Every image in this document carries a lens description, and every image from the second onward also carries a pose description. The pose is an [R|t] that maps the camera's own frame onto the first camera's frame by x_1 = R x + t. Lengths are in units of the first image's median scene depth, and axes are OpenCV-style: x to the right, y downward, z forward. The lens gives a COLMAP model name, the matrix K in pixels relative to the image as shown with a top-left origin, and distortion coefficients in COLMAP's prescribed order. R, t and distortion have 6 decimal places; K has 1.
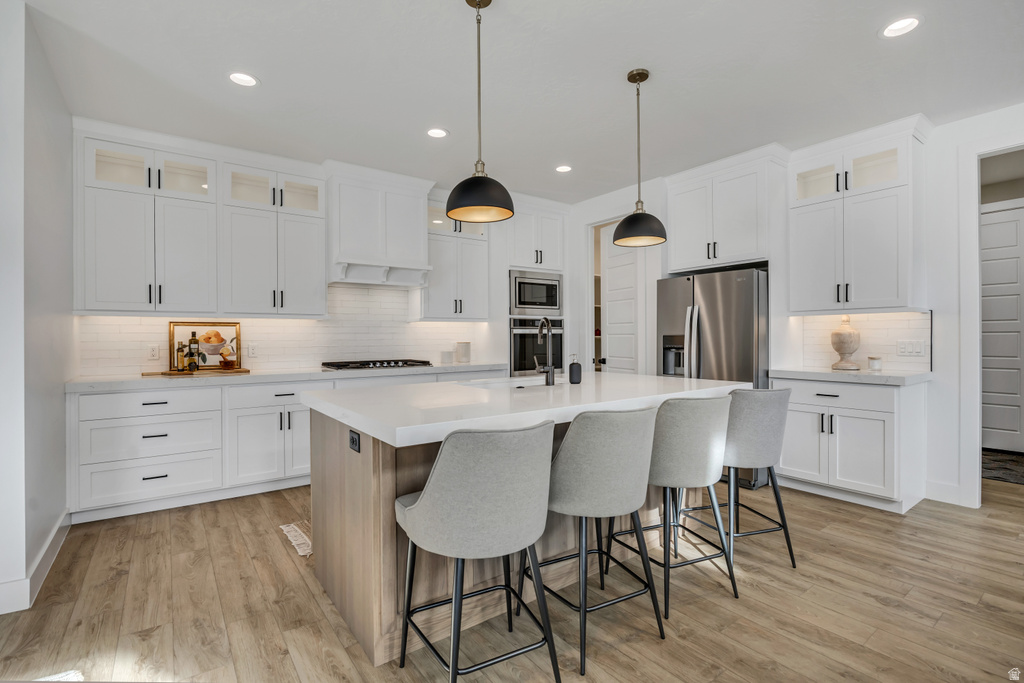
lens RADIAL K [[465.3, 0, 504.1], [0, 465.3, 338.5], [0, 0, 1]] dist [-0.006177, -0.000230]
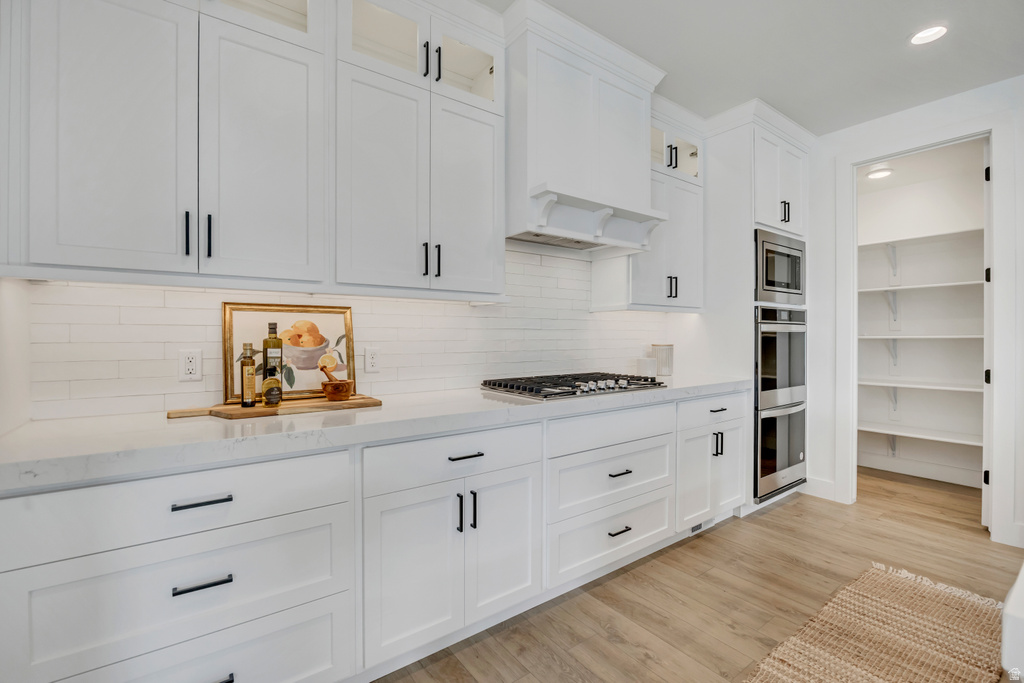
lens RADIAL K [[465.3, 0, 519.9], [0, 465.3, 339.0], [0, 0, 1]] dist [-0.006177, -0.000230]
pose [[0.999967, 0.005575, -0.005859, -0.385335], [-0.005560, 0.999981, 0.002652, -0.000393], [0.005874, -0.002619, 0.999979, 0.486989]]
